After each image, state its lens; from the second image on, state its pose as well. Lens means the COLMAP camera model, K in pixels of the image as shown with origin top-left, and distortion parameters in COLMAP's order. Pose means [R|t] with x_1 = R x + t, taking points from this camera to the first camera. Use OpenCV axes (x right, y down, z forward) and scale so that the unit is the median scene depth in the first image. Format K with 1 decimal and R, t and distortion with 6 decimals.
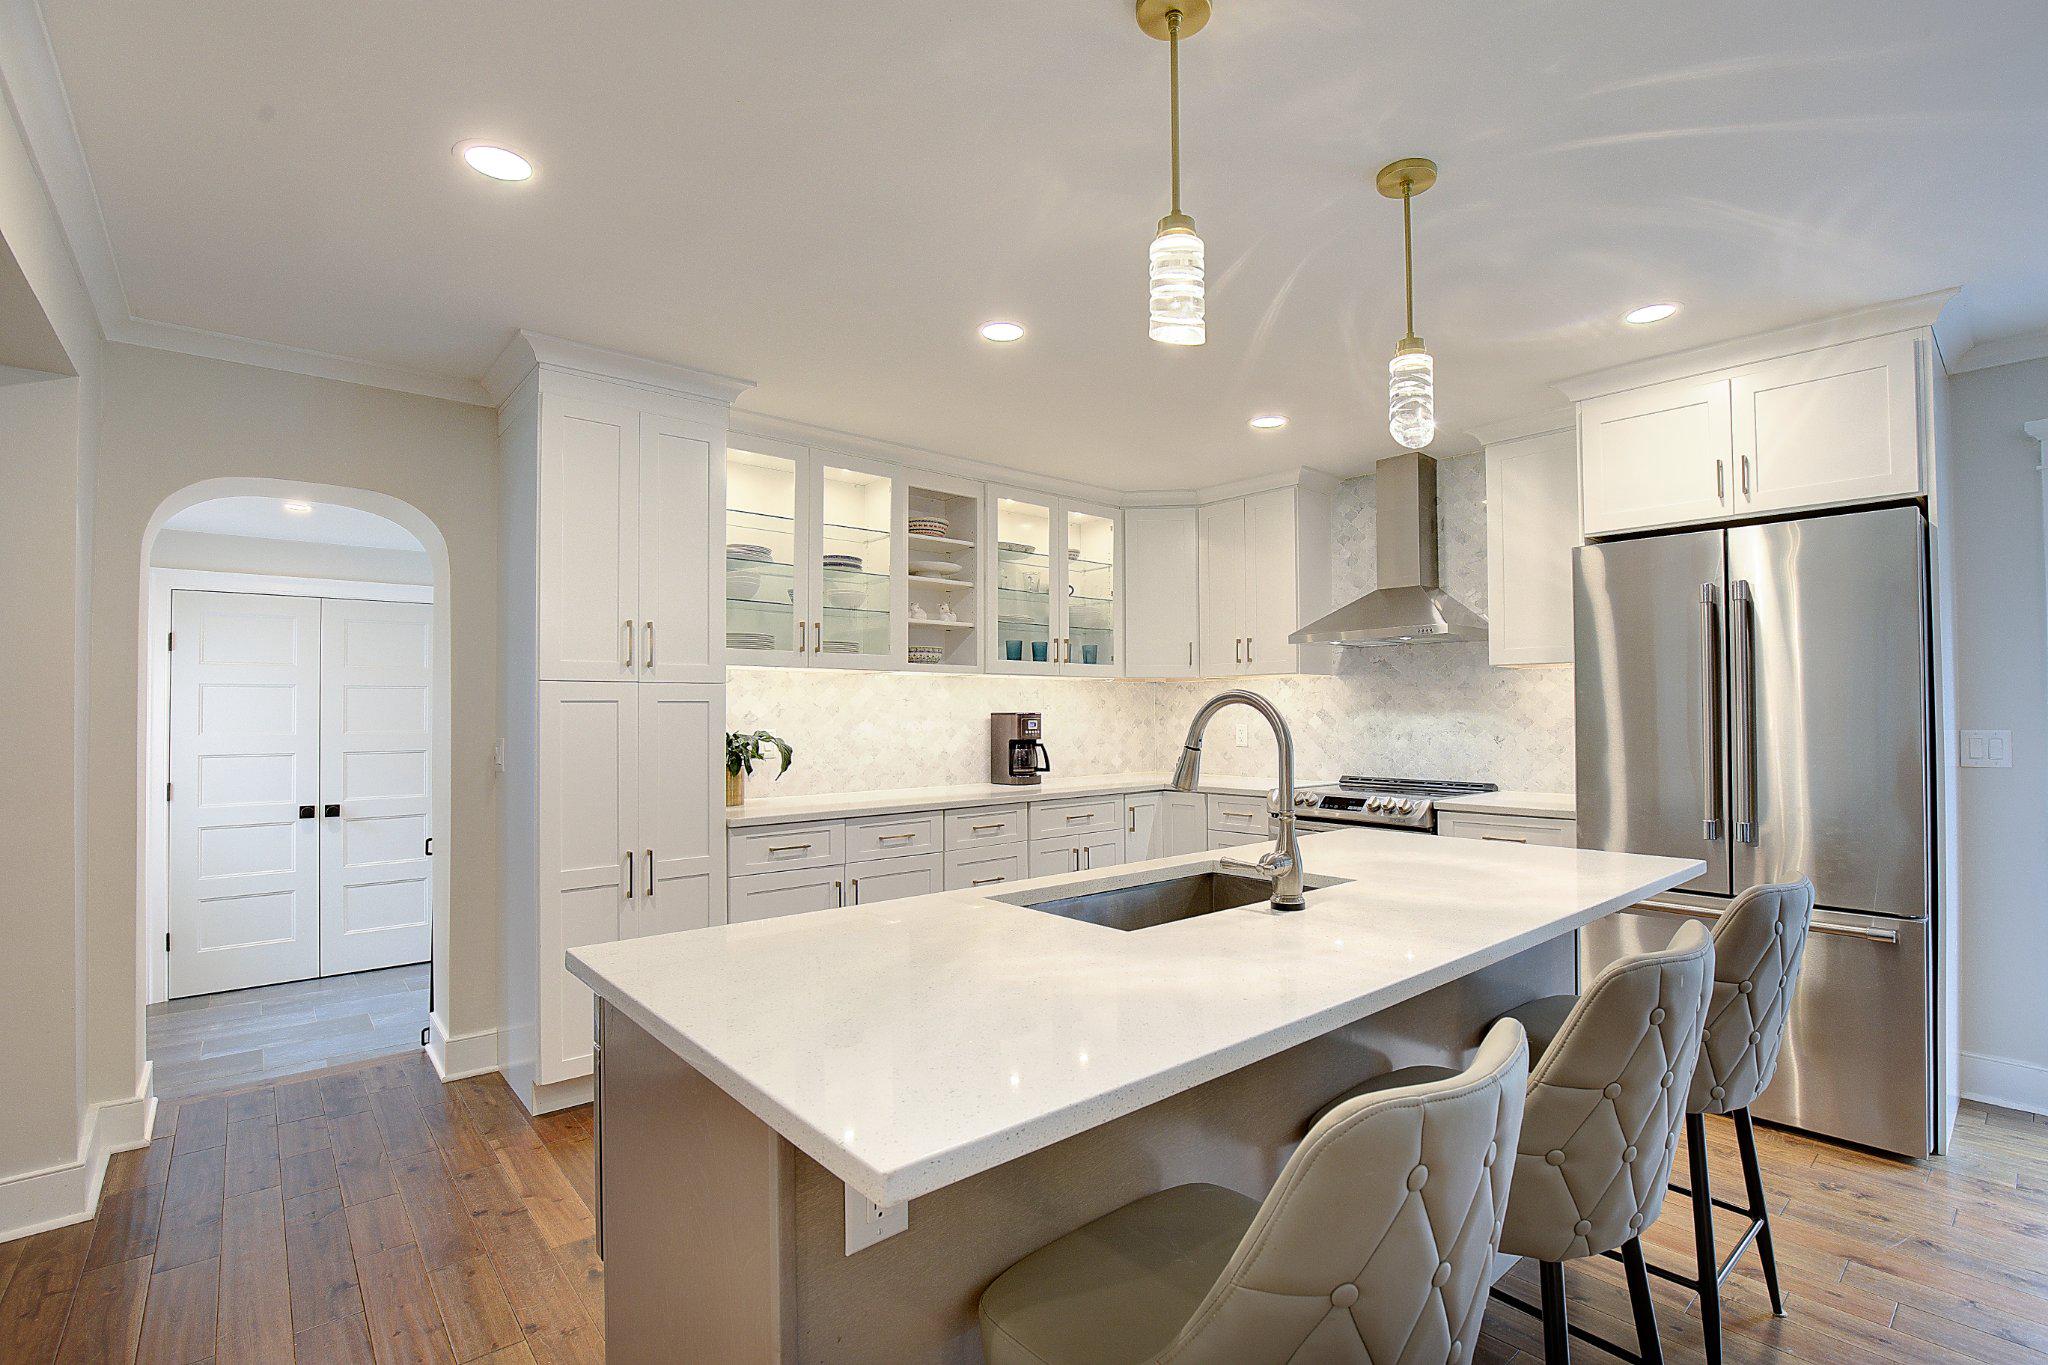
lens RADIAL K [[936.9, 0, 1051.4], [0, 936.9, 703.4], [0, 0, 1]] dist [-0.028066, 0.007218]
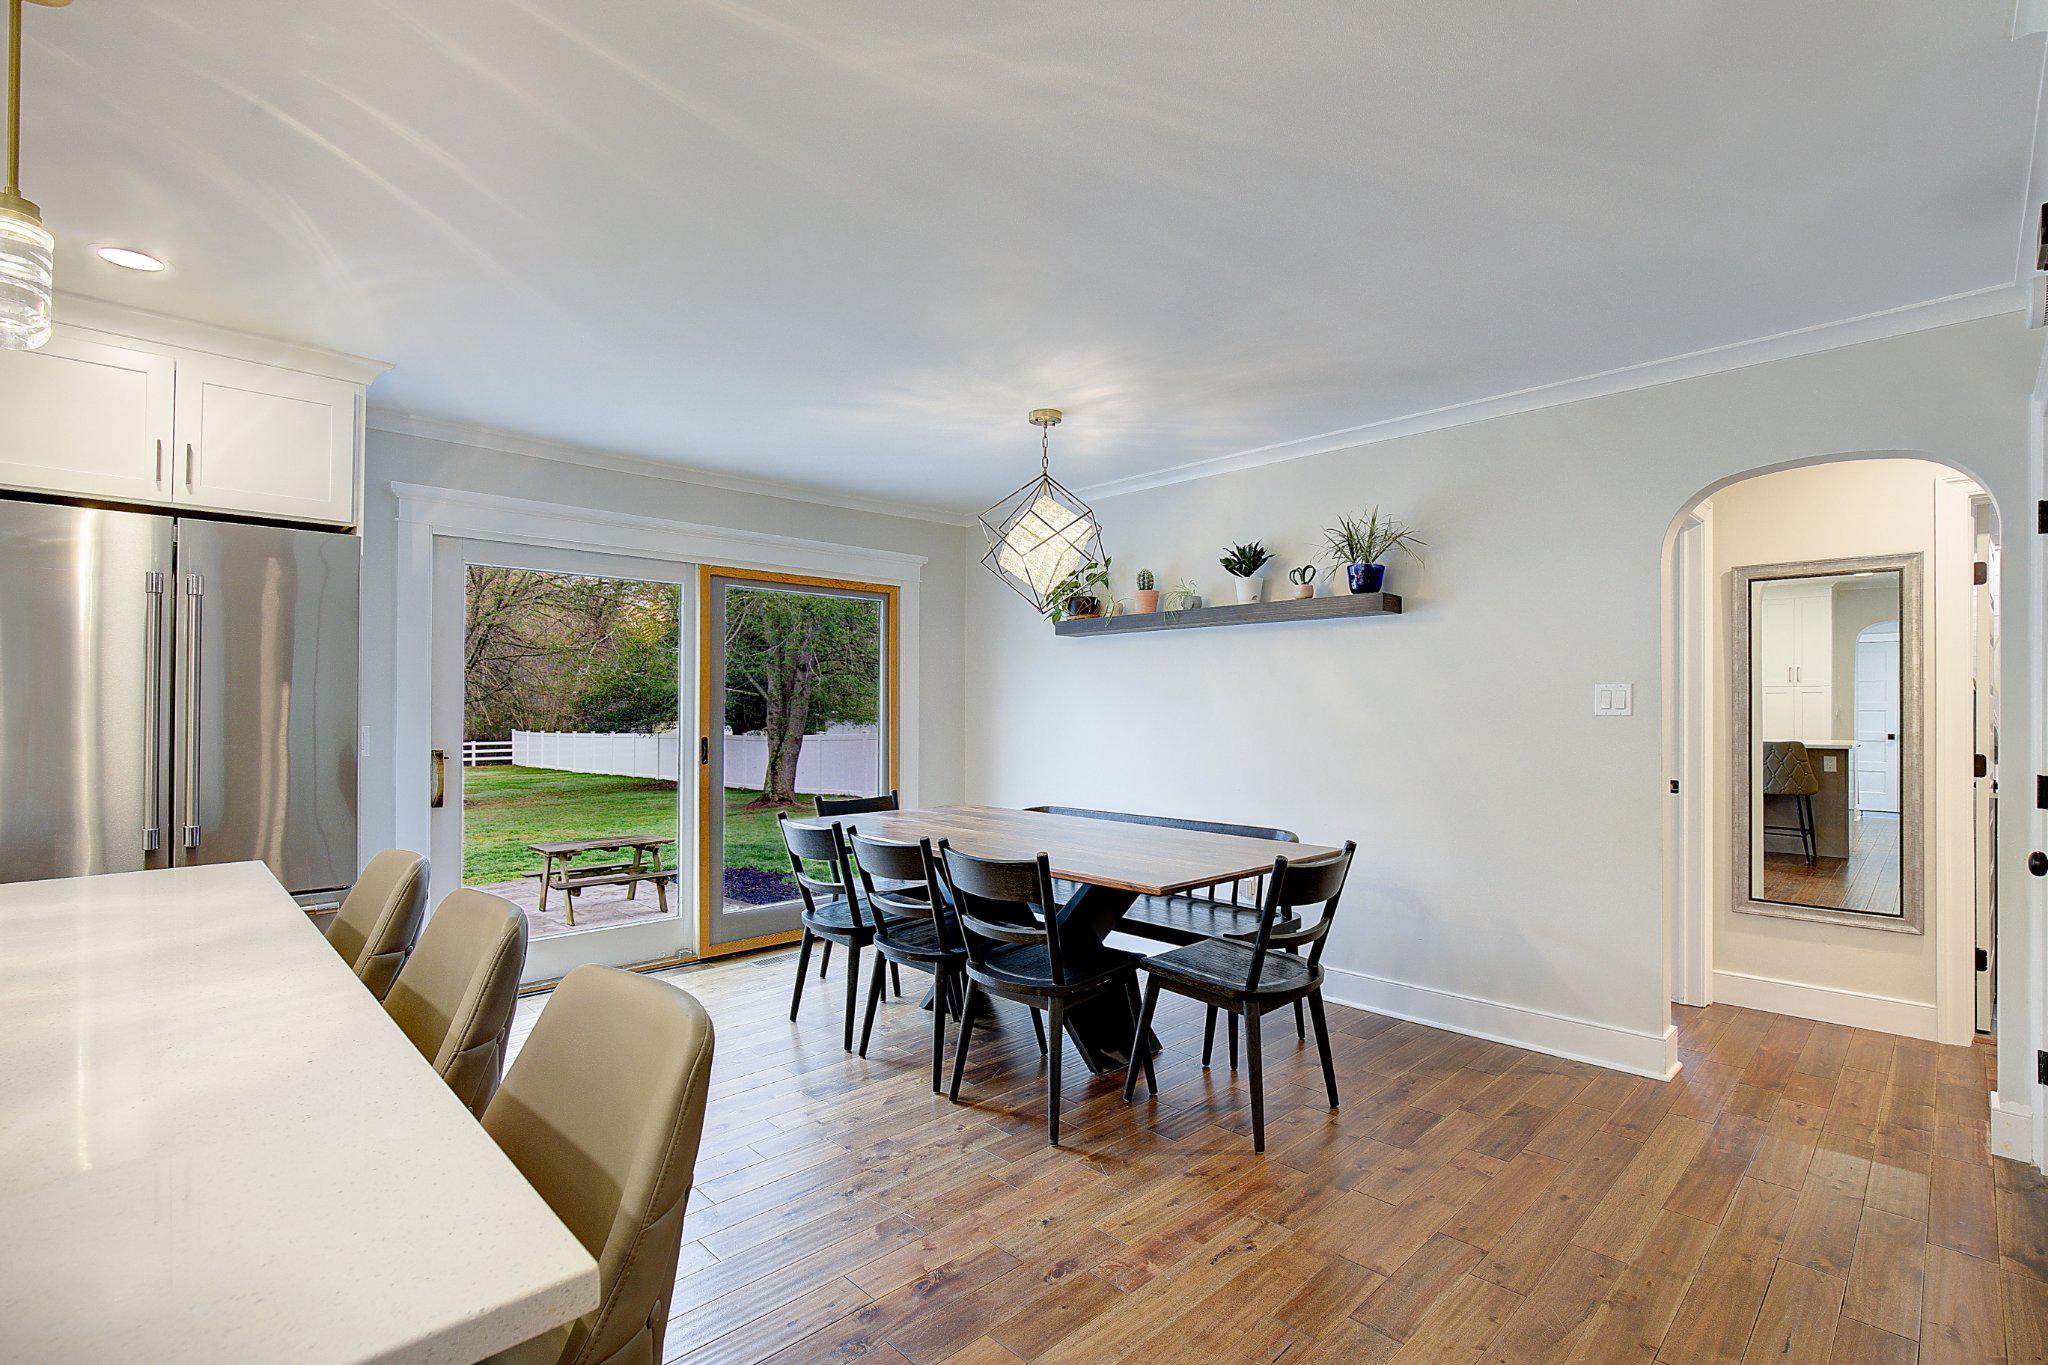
lens RADIAL K [[936.9, 0, 1046.7], [0, 936.9, 692.5], [0, 0, 1]] dist [-0.028066, 0.007218]
pose [[-0.065075, 0.018411, 0.997711, -0.174212], [-0.007883, 0.999789, -0.018963, 0.001279], [-0.997849, -0.009099, -0.064916, 0.114830]]
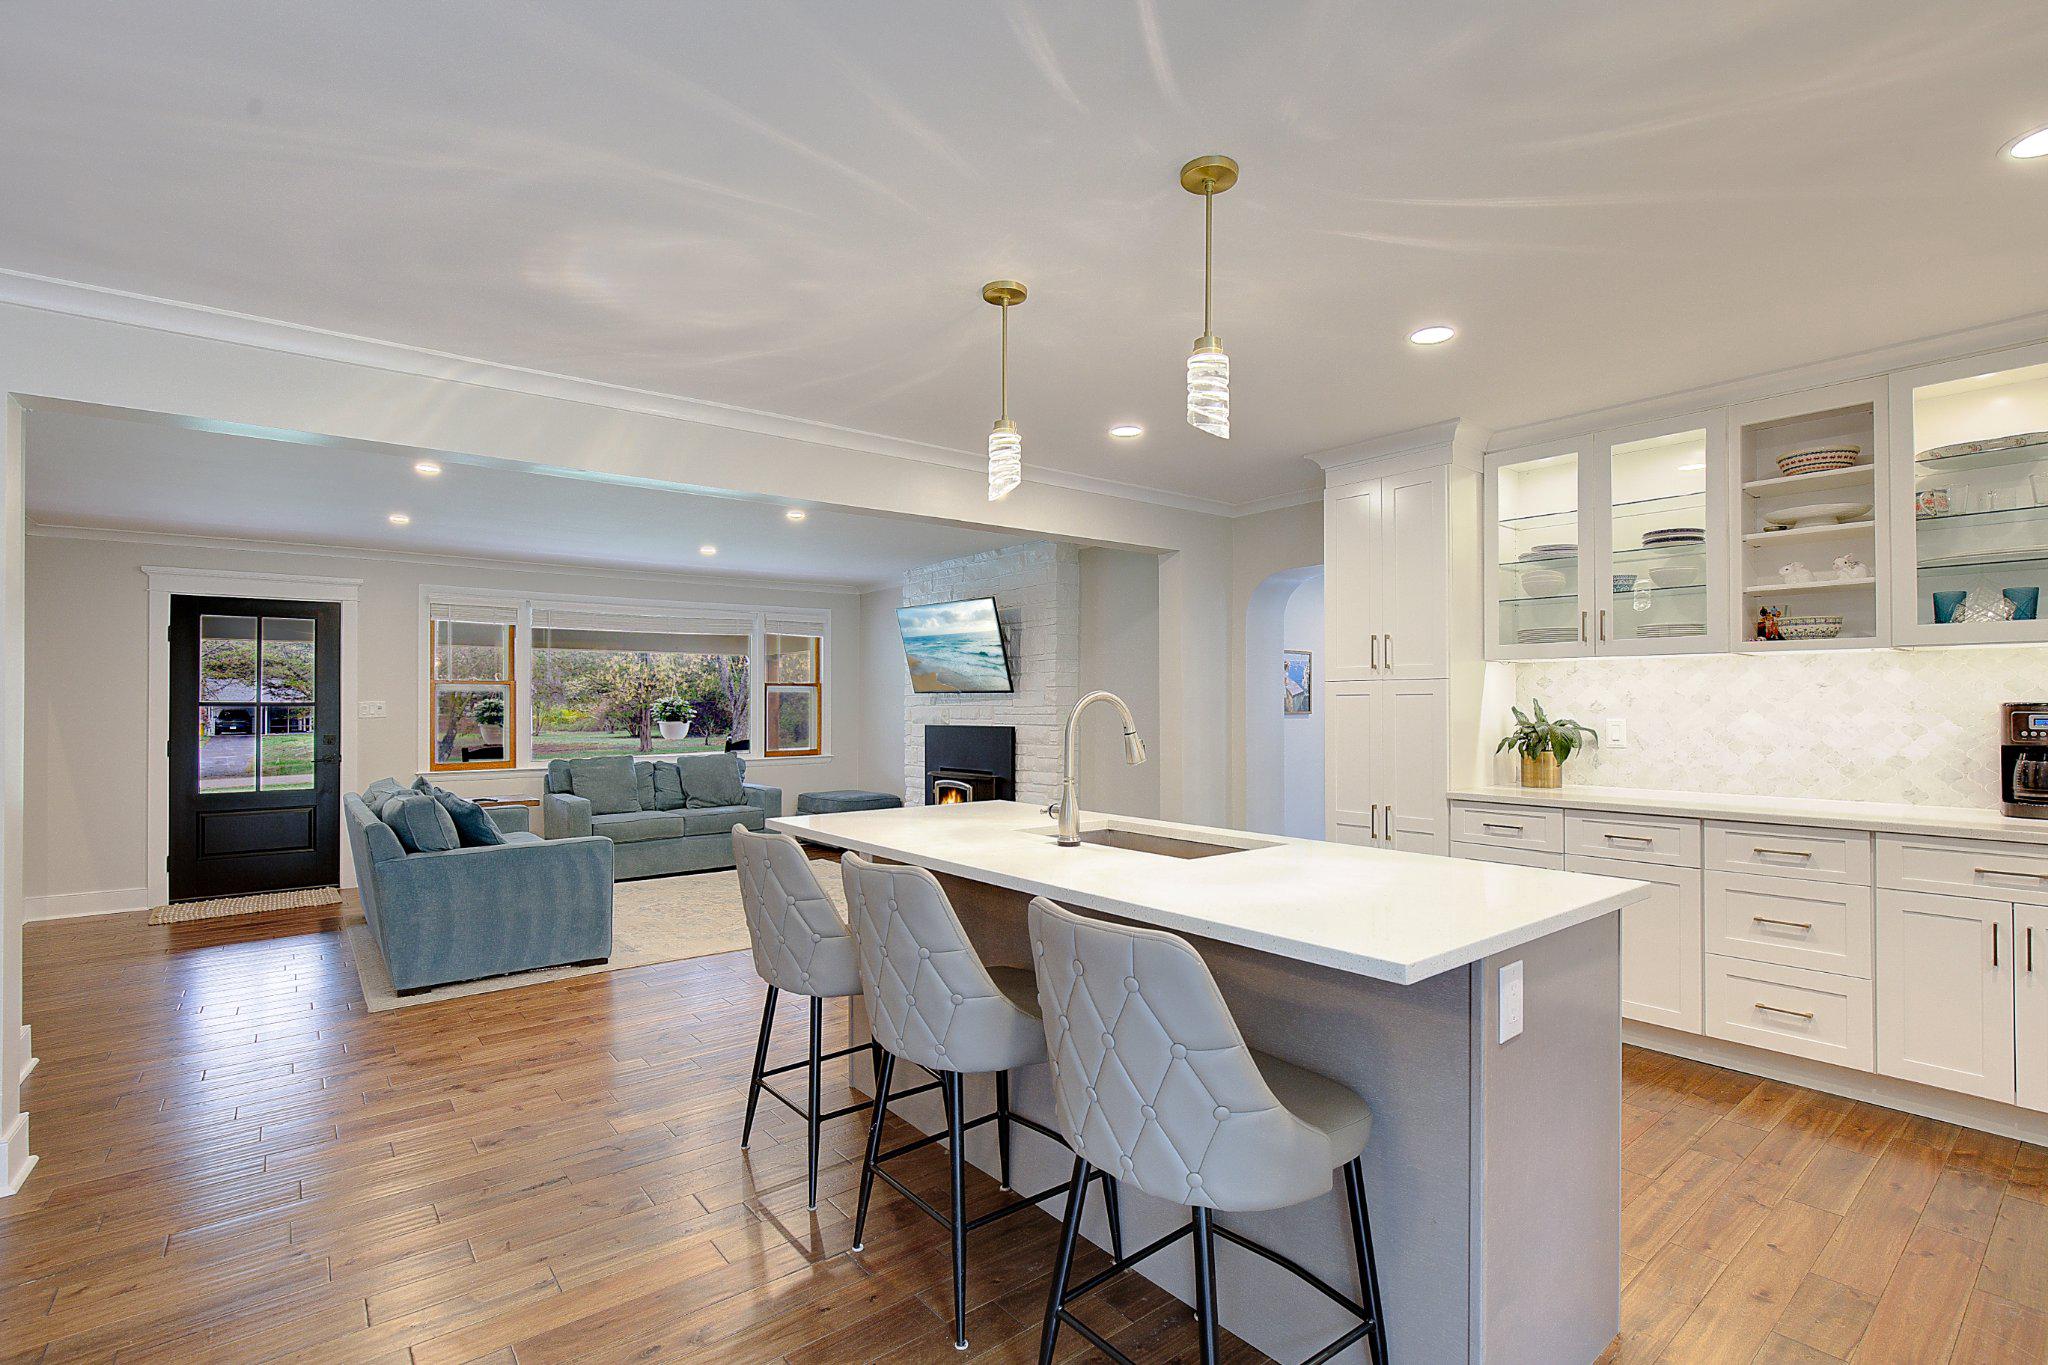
lens RADIAL K [[936.9, 0, 1045.2], [0, 936.9, 698.8], [0, 0, 1]] dist [-0.028066, 0.007218]
pose [[-0.034191, -0.002292, -0.999413, 0.665593], [0.014725, 0.999888, -0.002797, 0.000062], [0.999307, -0.014812, -0.034154, 0.406806]]
